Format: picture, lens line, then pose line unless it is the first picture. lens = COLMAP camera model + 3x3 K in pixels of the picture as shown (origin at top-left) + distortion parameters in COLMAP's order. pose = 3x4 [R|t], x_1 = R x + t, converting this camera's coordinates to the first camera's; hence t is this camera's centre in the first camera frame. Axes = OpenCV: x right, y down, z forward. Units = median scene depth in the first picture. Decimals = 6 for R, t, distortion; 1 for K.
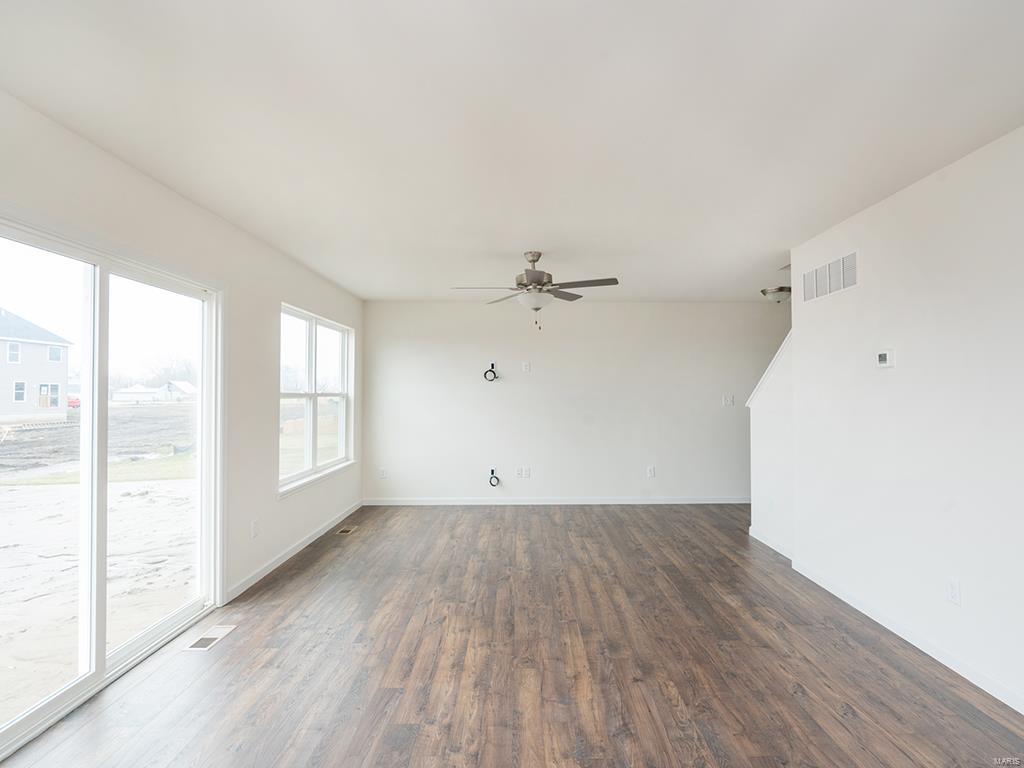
lens RADIAL K [[522.3, 0, 512.0], [0, 522.3, 384.0], [0, 0, 1]] dist [-0.000927, 0.000210]
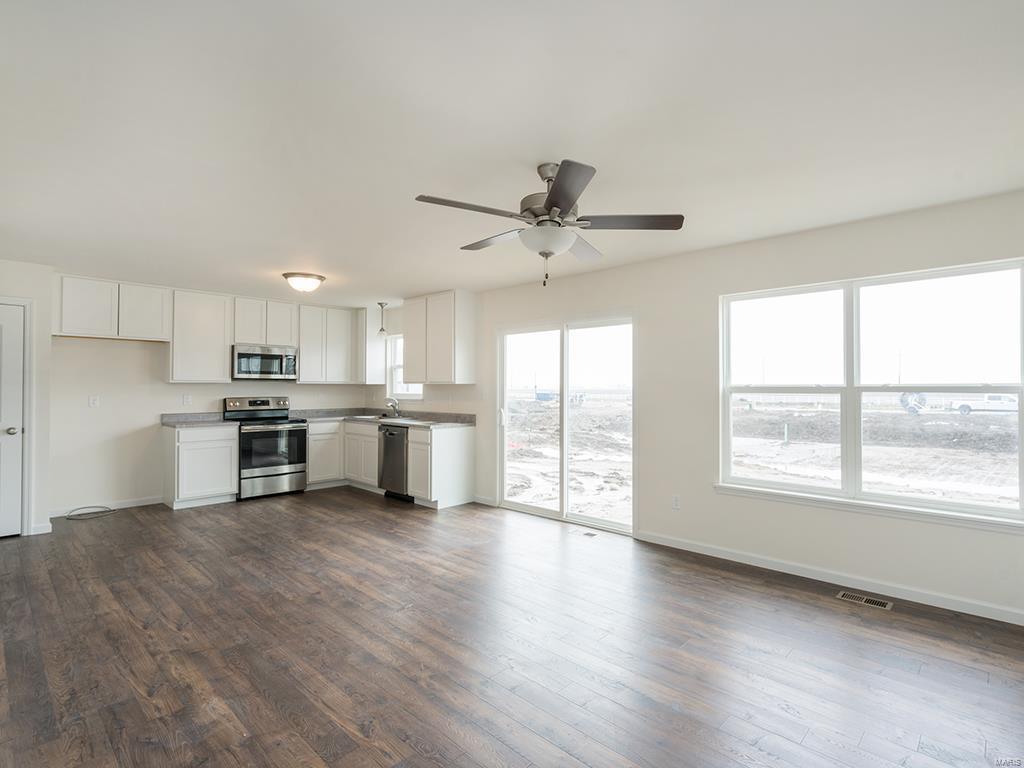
lens RADIAL K [[486.9, 0, 509.1], [0, 486.9, 394.5], [0, 0, 1]] dist [0.000148, -0.000164]
pose [[-0.694366, 0.012246, -0.719518, 0.697229], [0.016483, 0.999864, 0.001112, 0.049303], [0.719433, -0.011088, -0.694473, 1.961742]]
